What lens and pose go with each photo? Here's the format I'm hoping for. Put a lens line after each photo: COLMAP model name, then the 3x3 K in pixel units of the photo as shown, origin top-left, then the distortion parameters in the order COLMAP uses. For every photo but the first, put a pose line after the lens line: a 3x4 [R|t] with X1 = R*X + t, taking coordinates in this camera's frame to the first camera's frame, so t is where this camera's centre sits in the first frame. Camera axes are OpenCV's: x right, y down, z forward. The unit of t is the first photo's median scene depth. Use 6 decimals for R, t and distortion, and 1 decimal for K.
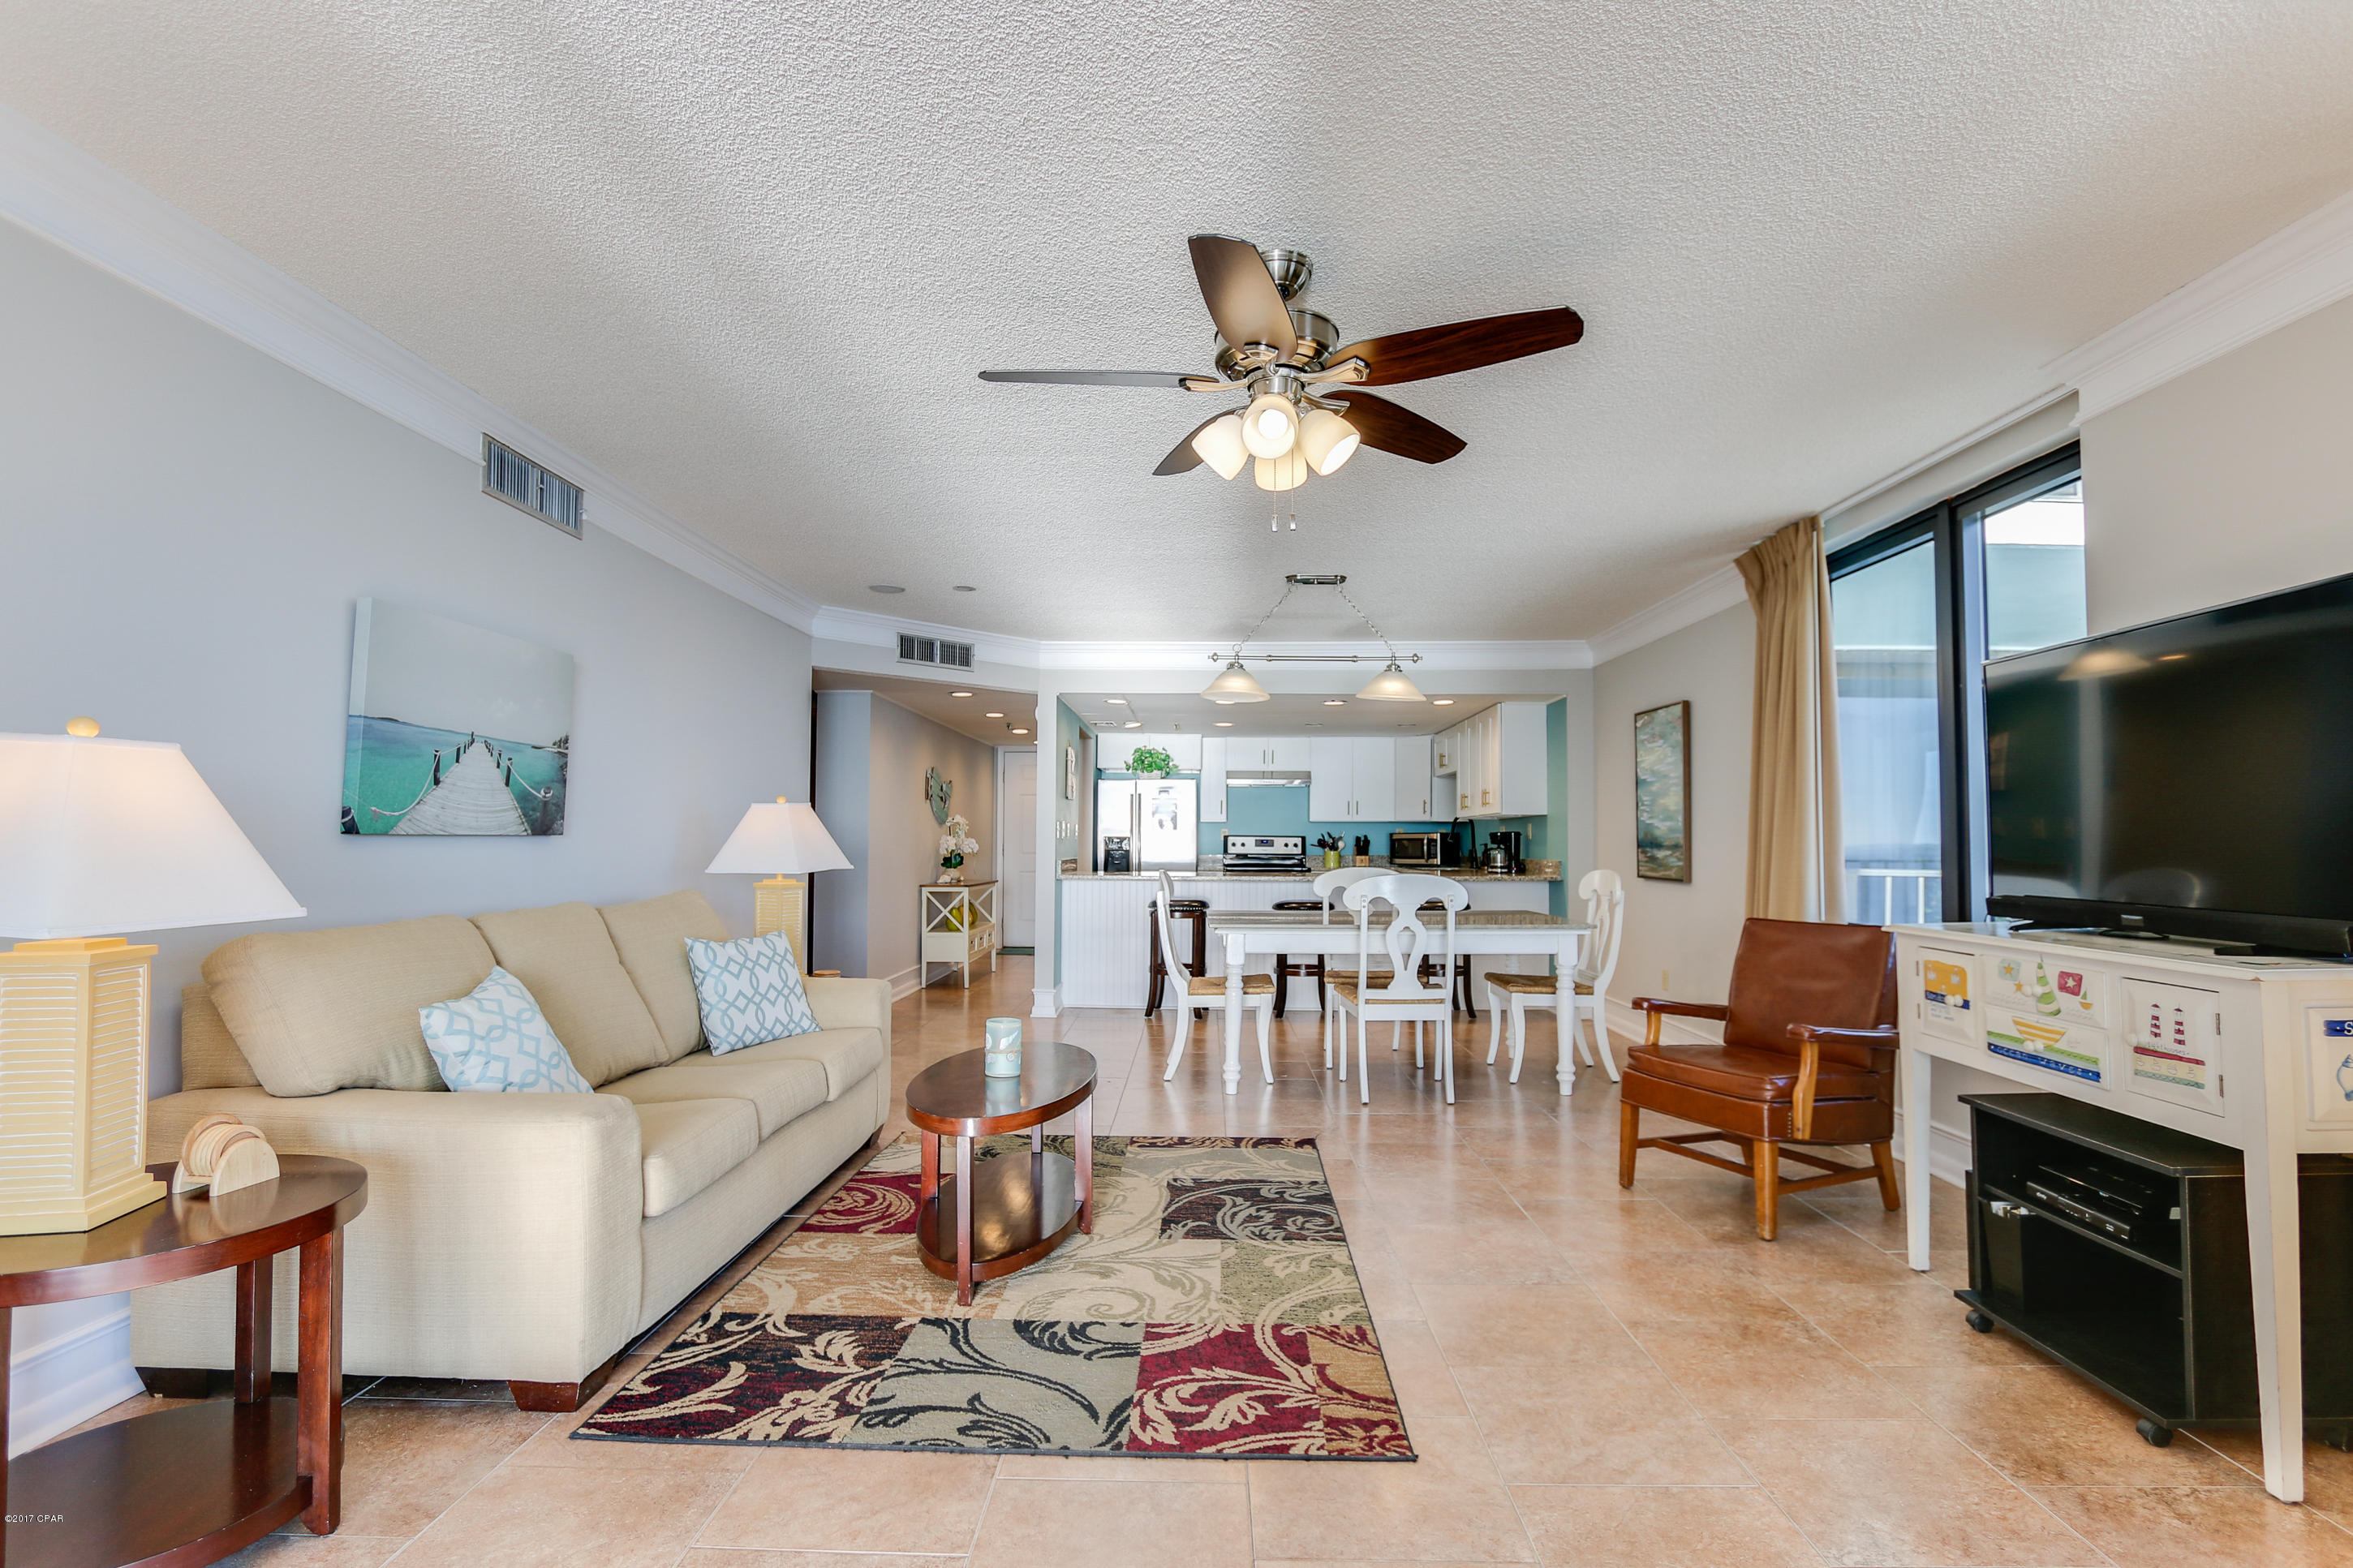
lens RADIAL K [[1111.5, 0, 1176.5], [0, 1111.5, 809.4], [0, 0, 1]] dist [-0.012991, 0.000226]
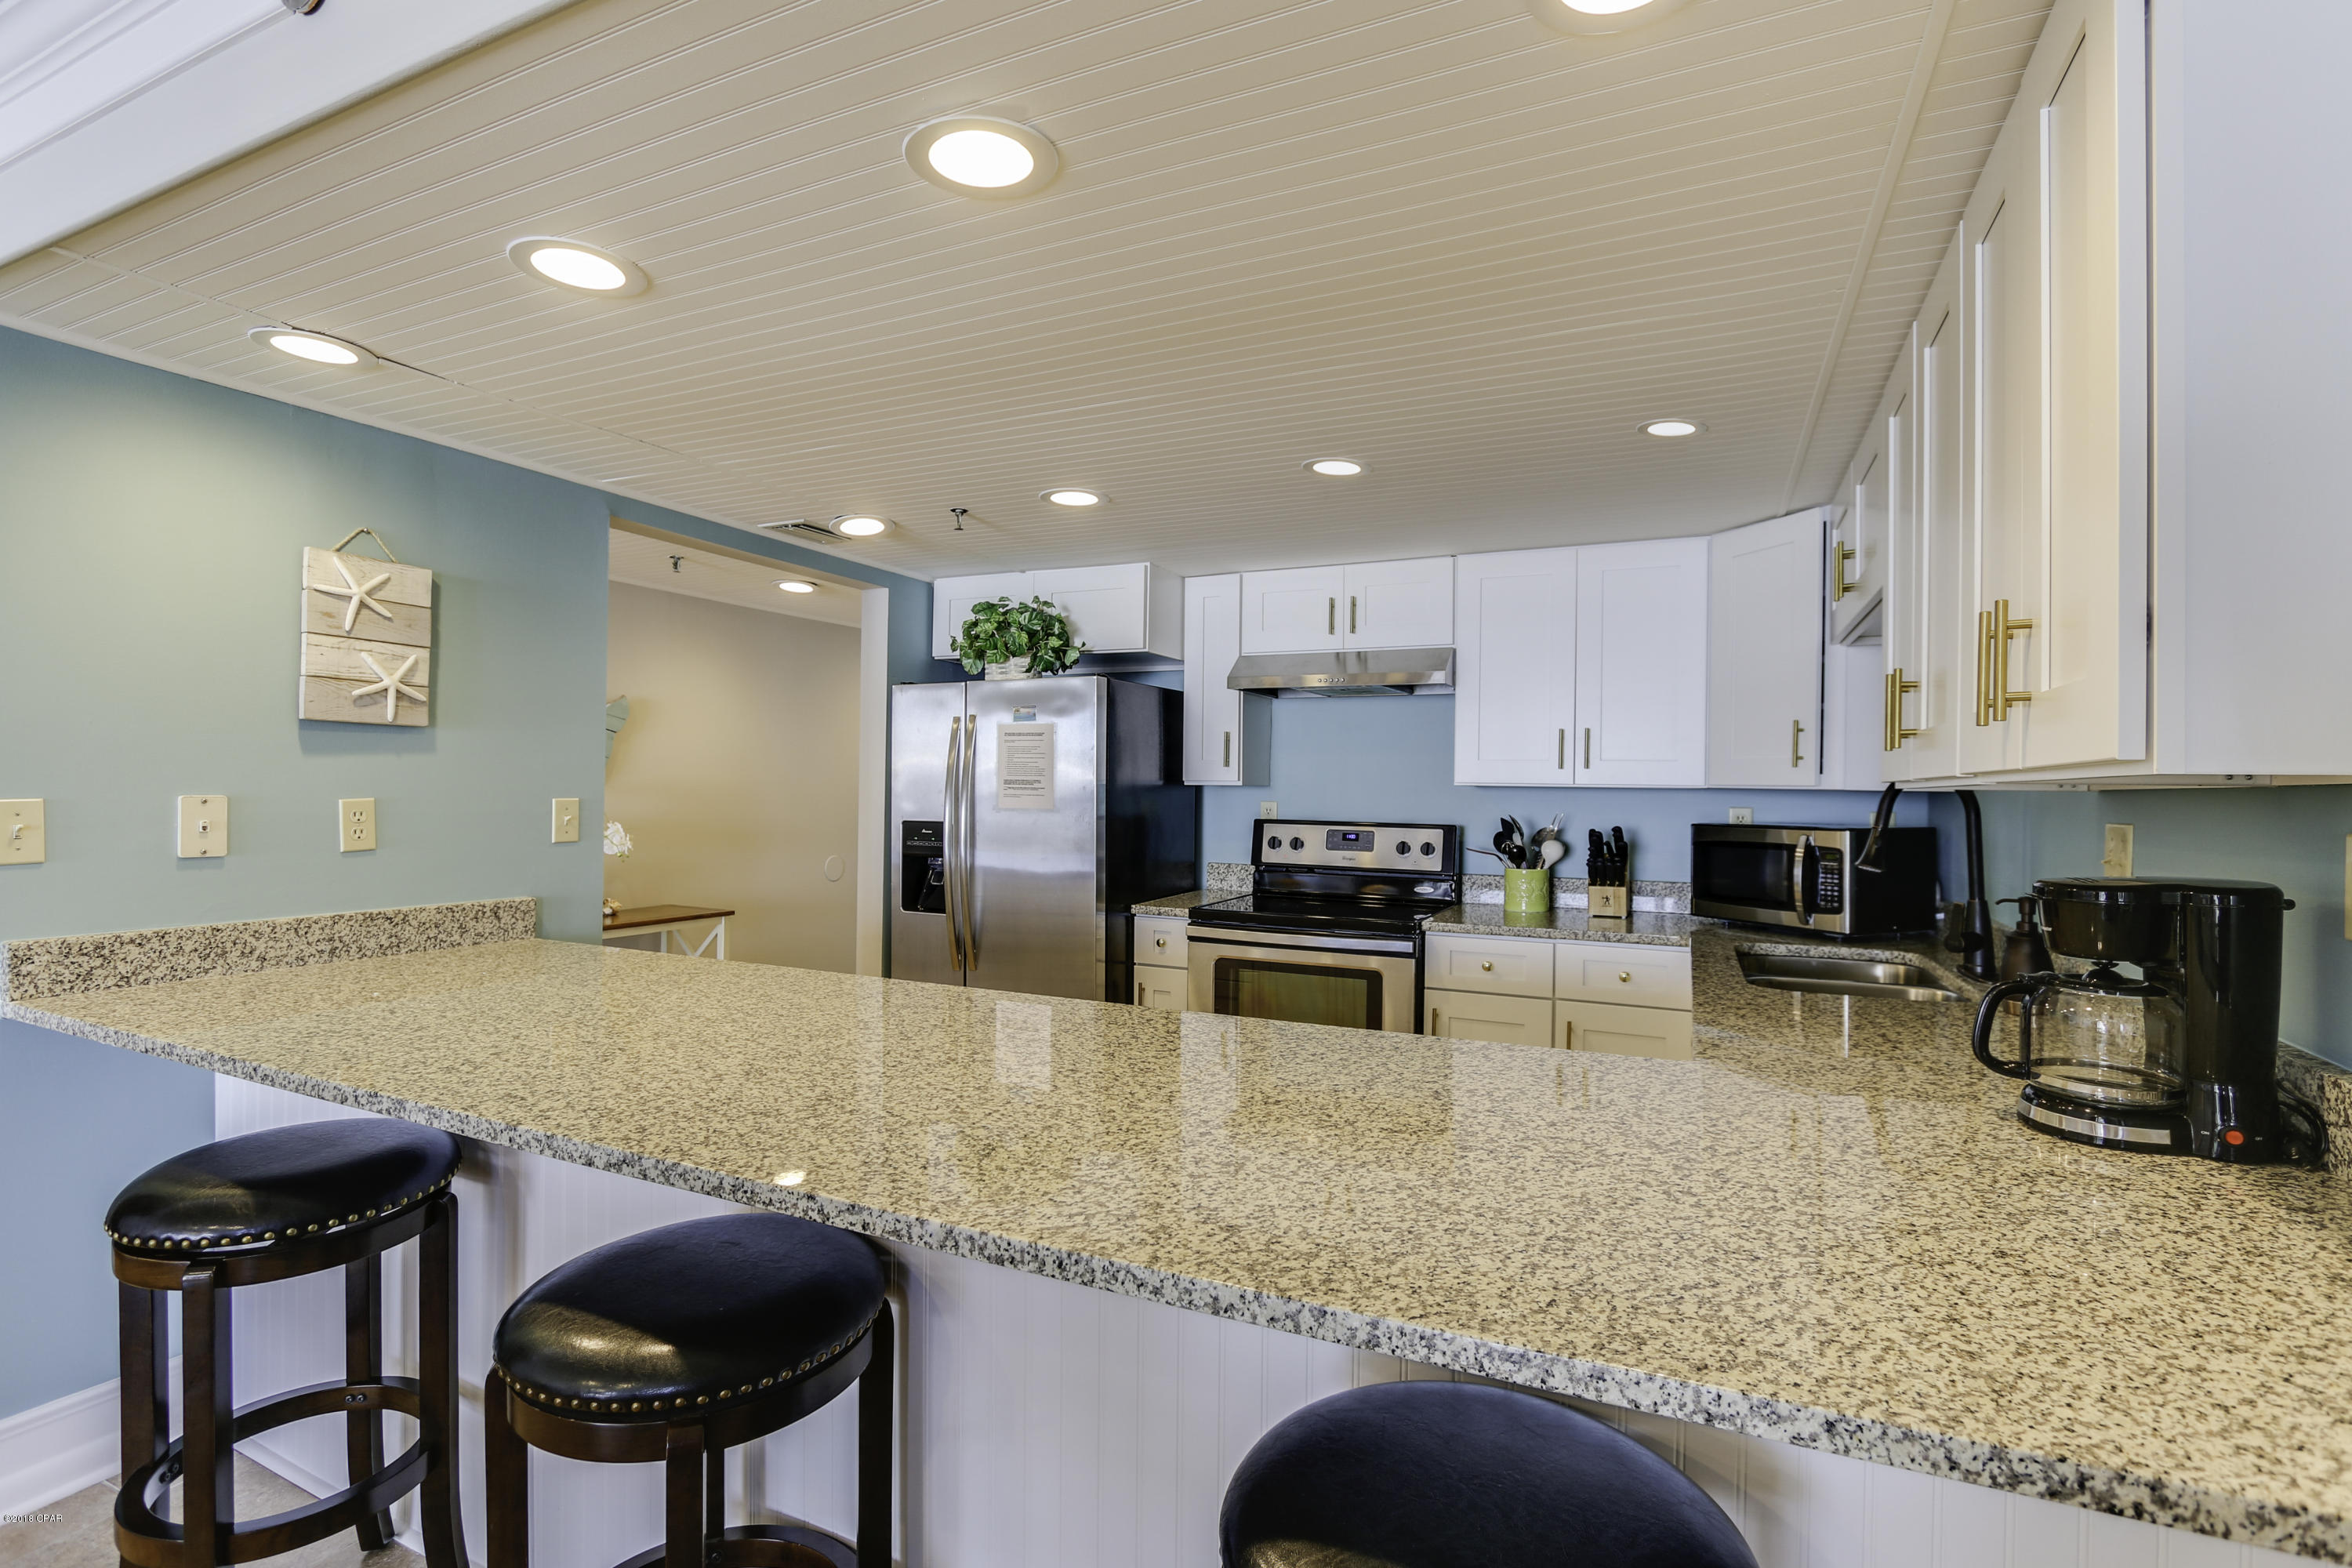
lens RADIAL K [[1090.4, 0, 1183.4], [0, 1090.4, 793.4], [0, 0, 1]] dist [-0.009491, 0.000543]
pose [[0.916004, 0.006478, -0.401118, 0.180759], [0.006211, 0.999521, 0.030324, 0.001537], [0.401122, -0.030268, 0.915524, 0.630469]]
